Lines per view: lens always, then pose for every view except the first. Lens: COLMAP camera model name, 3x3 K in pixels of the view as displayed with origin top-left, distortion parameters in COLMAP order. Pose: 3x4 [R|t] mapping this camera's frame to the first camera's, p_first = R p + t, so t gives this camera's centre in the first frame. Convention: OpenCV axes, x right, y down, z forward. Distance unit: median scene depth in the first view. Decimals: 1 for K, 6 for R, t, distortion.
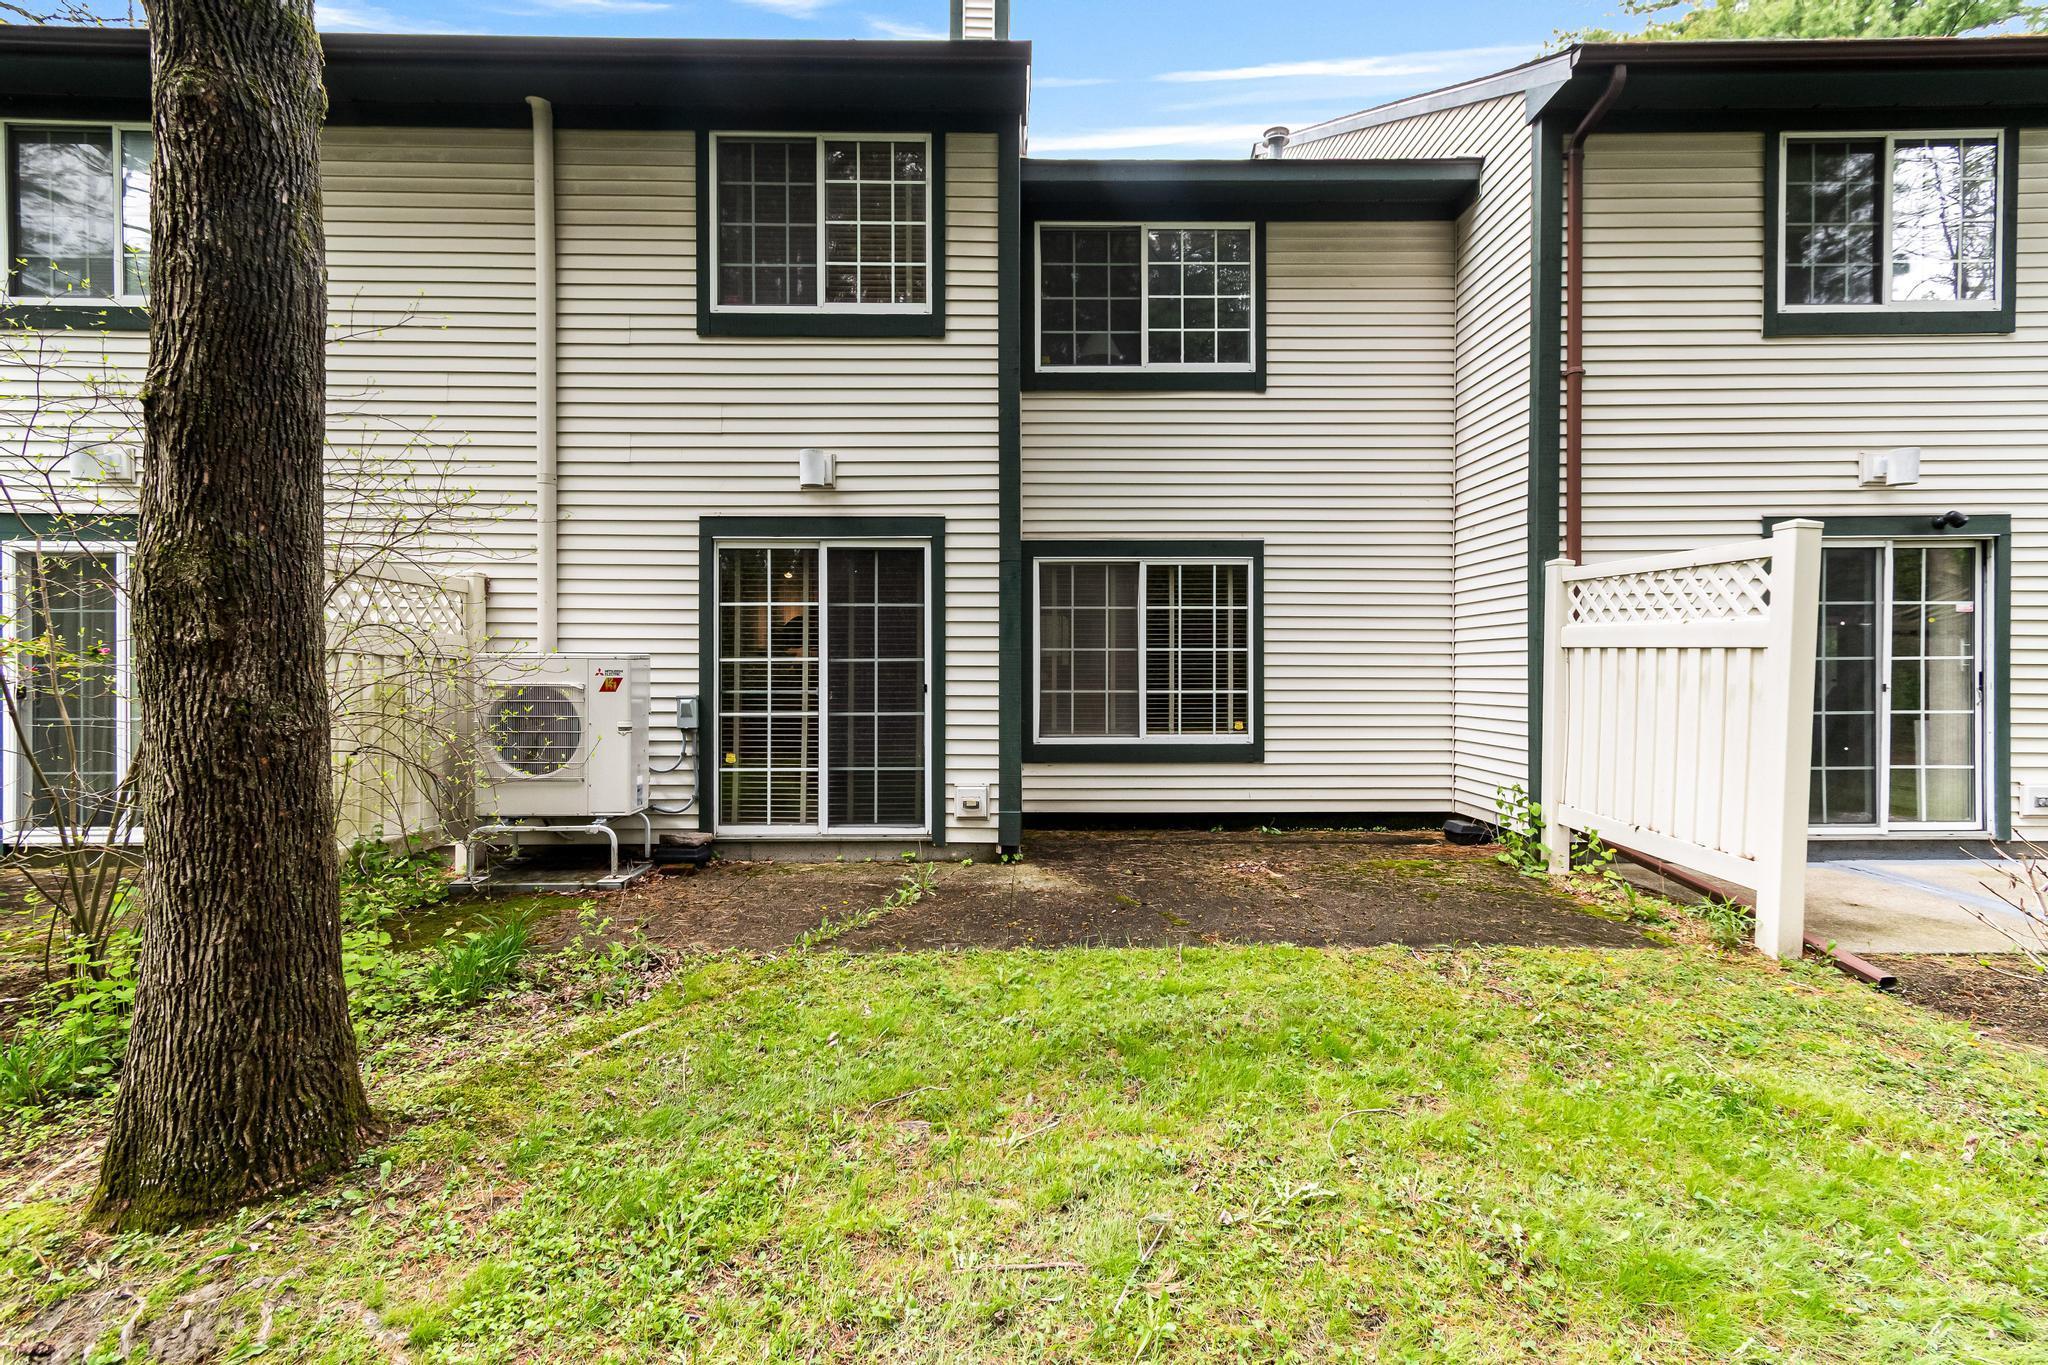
lens RADIAL K [[913.5, 0, 1028.4], [0, 913.5, 657.0], [0, 0, 1]] dist [0.020031, -0.003333]
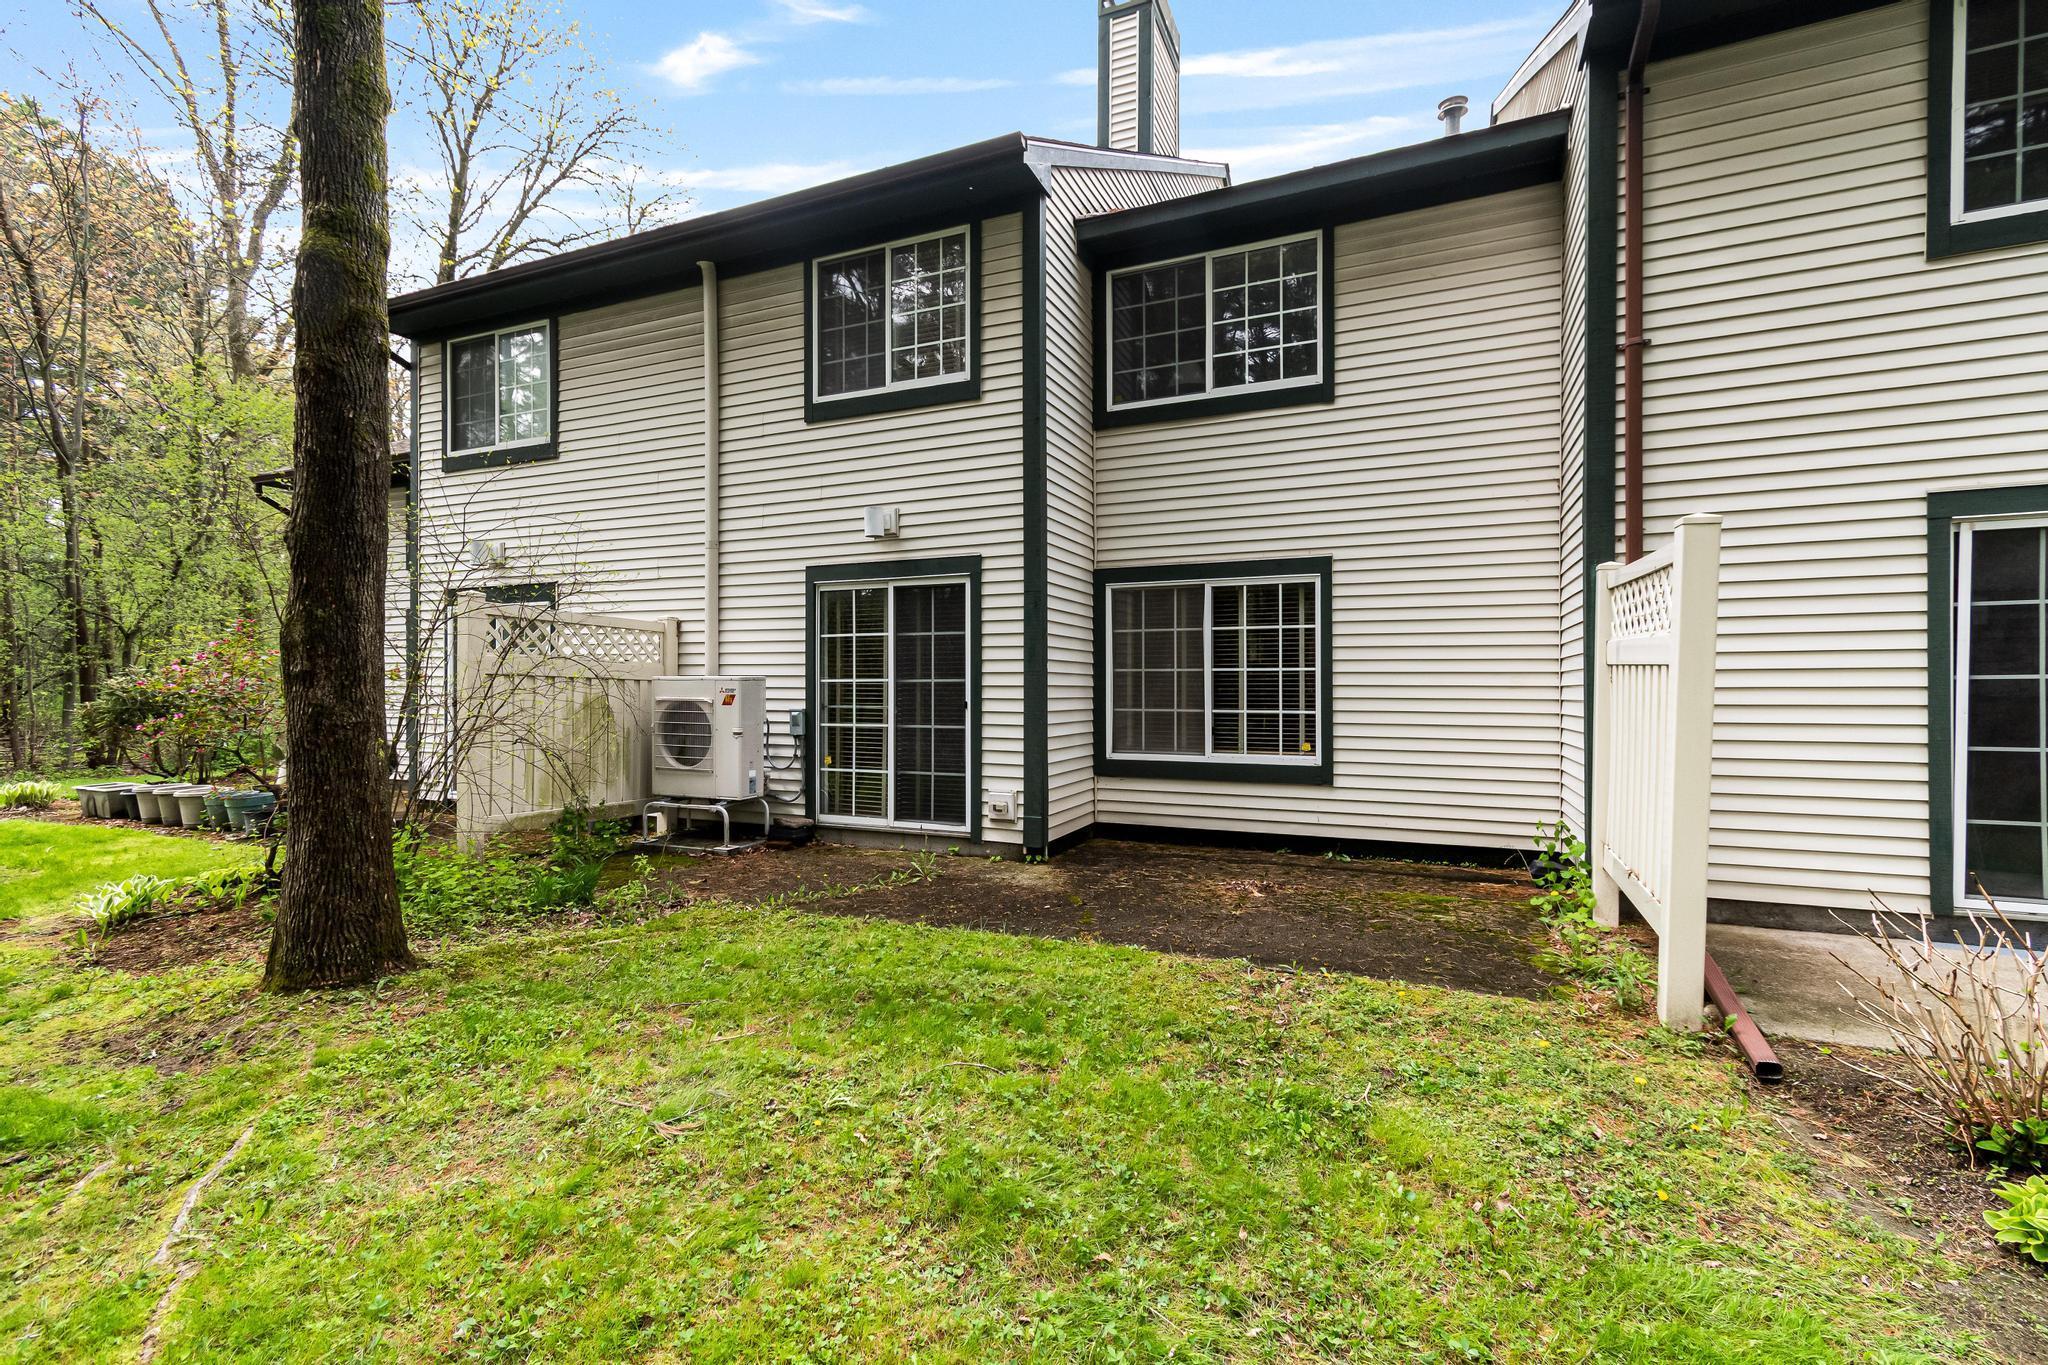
lens RADIAL K [[913.5, 0, 1020.6], [0, 913.5, 672.2], [0, 0, 1]] dist [0.020031, -0.003333]
pose [[0.910161, -0.005560, -0.414217, 0.427103], [0.003264, 0.999975, -0.006251, 0.000150], [0.414242, 0.004338, 0.910157, -0.019006]]
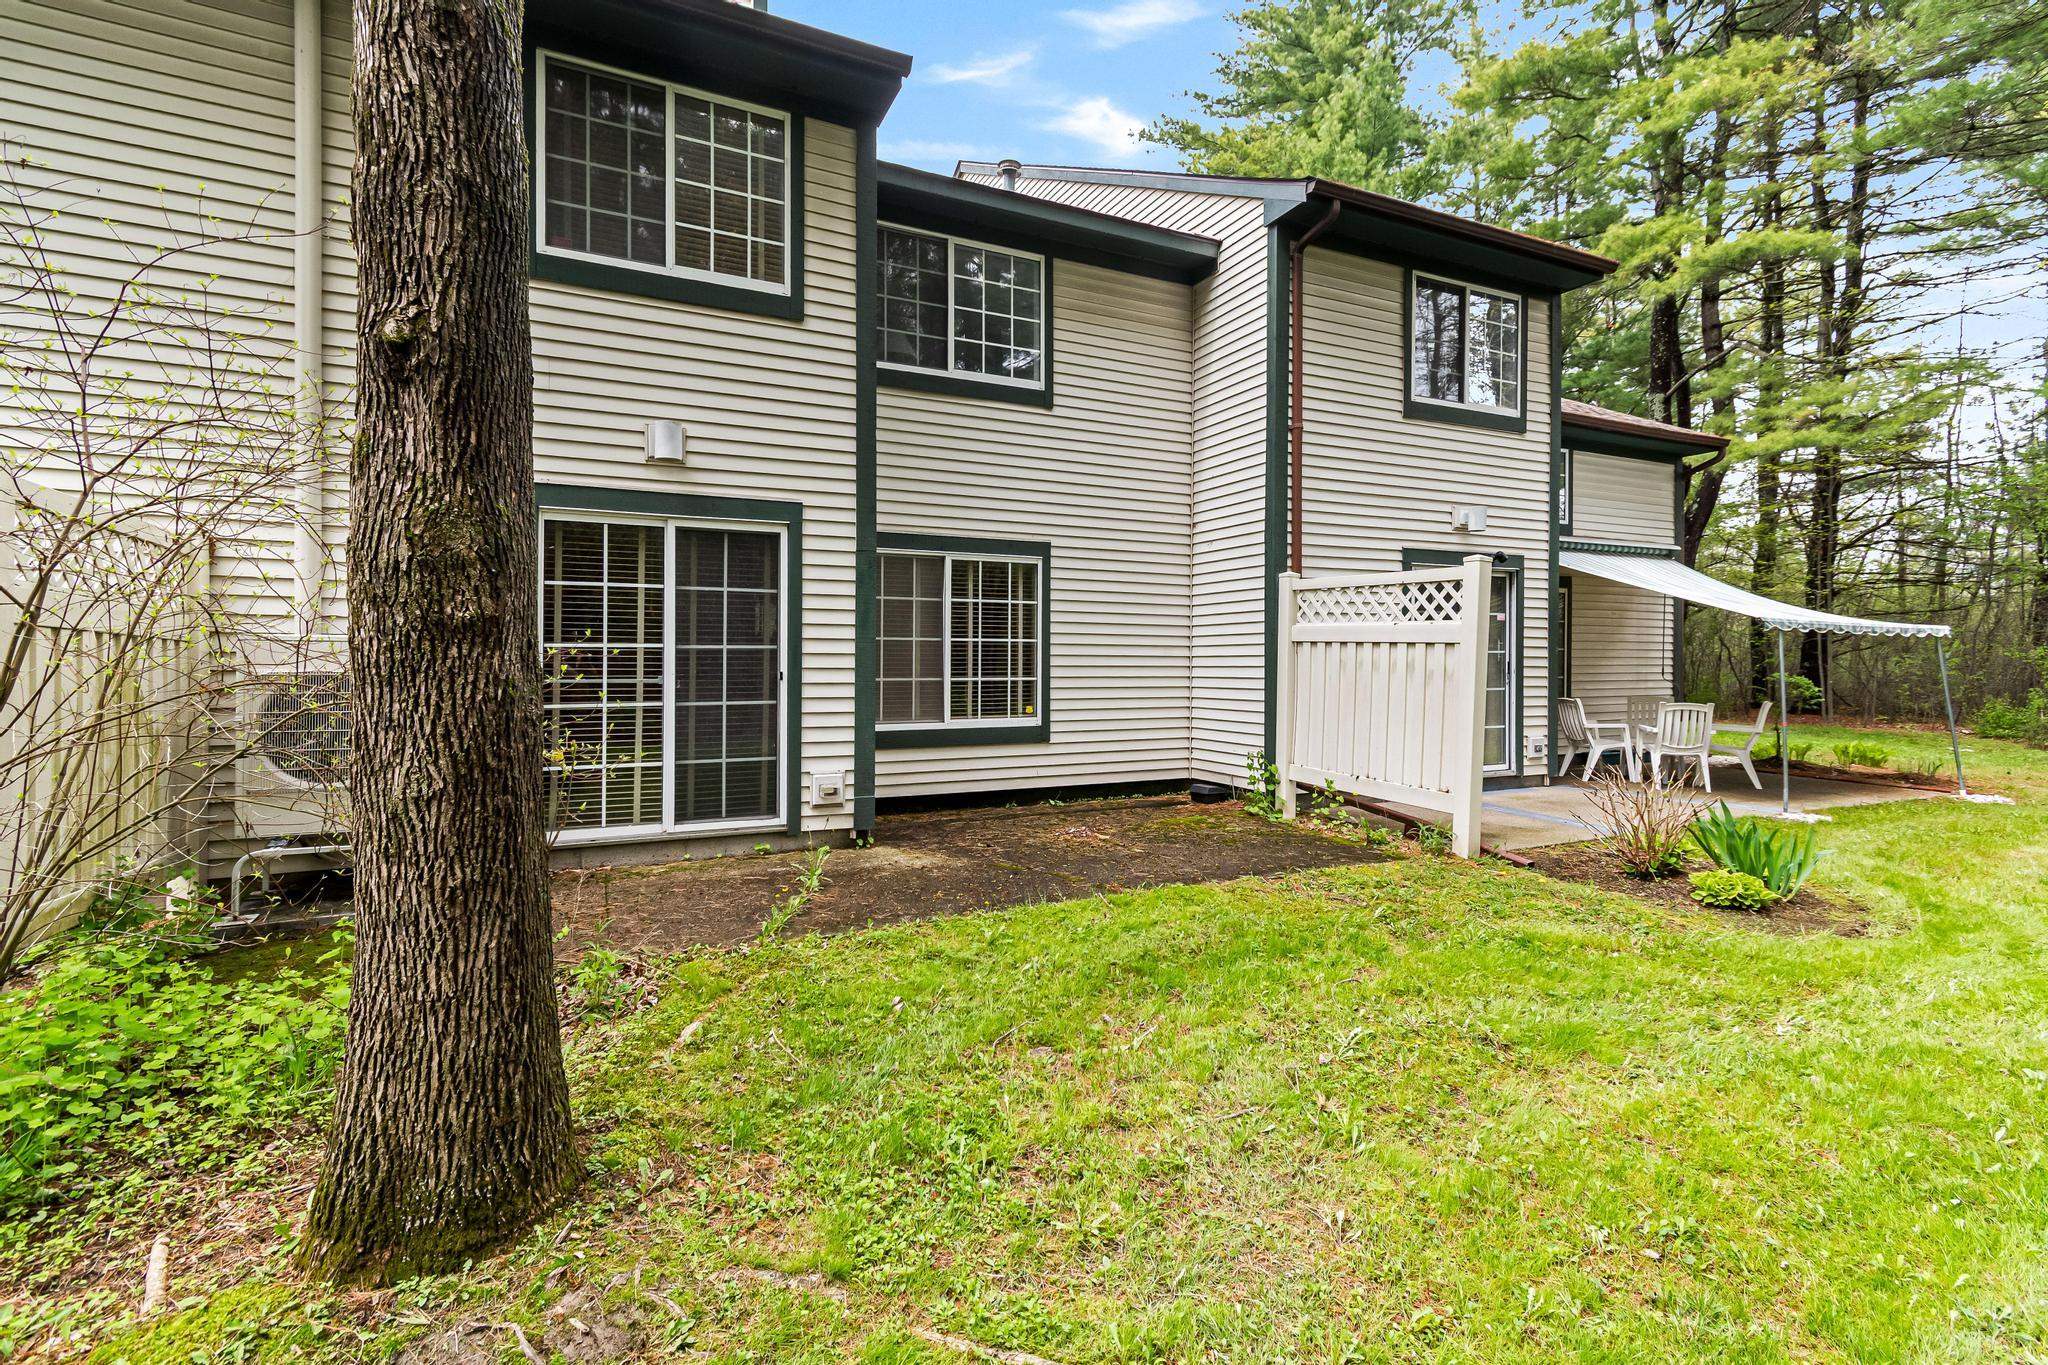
lens RADIAL K [[913.5, 0, 1072.4], [0, 913.5, 646.8], [0, 0, 1]] dist [0.020031, -0.003333]
pose [[0.905058, 0.008662, 0.425199, -0.246920], [-0.008016, 0.999962, -0.003308, 0.003408], [-0.425212, -0.000414, 0.905094, -0.022723]]
